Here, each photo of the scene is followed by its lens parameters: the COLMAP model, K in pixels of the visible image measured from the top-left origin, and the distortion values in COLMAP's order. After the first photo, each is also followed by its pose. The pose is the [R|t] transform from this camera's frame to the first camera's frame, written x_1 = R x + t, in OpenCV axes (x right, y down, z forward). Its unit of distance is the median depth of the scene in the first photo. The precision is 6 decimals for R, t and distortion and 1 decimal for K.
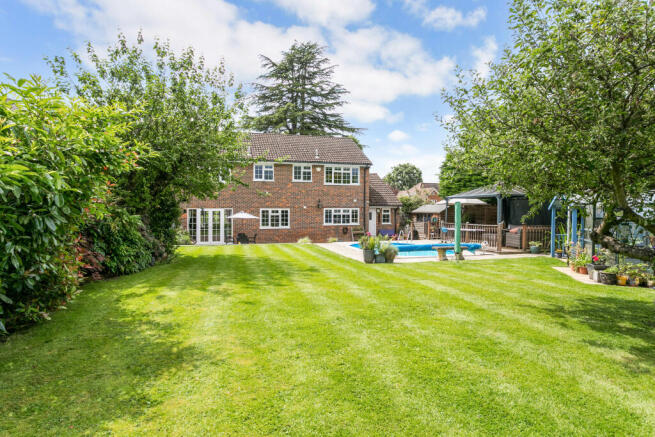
lens RADIAL K [[380.5, 0, 327.5], [0, 380.5, 218.5], [0, 0, 1]] dist [-0.000821, -0.000075]
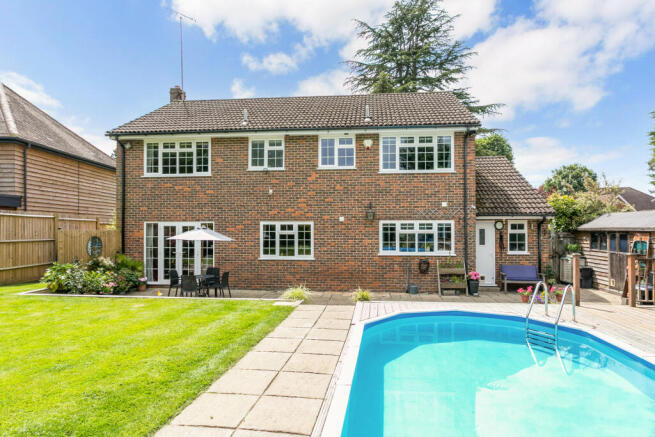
lens RADIAL K [[443.7, 0, 327.7], [0, 443.7, 227.5], [0, 0, 1]] dist [0.001532, 0.000432]
pose [[0.954695, 0.000442, -0.297586, 0.098269], [-0.006138, 0.999815, -0.018204, -0.006901], [0.297523, 0.019206, 0.954521, 0.425782]]
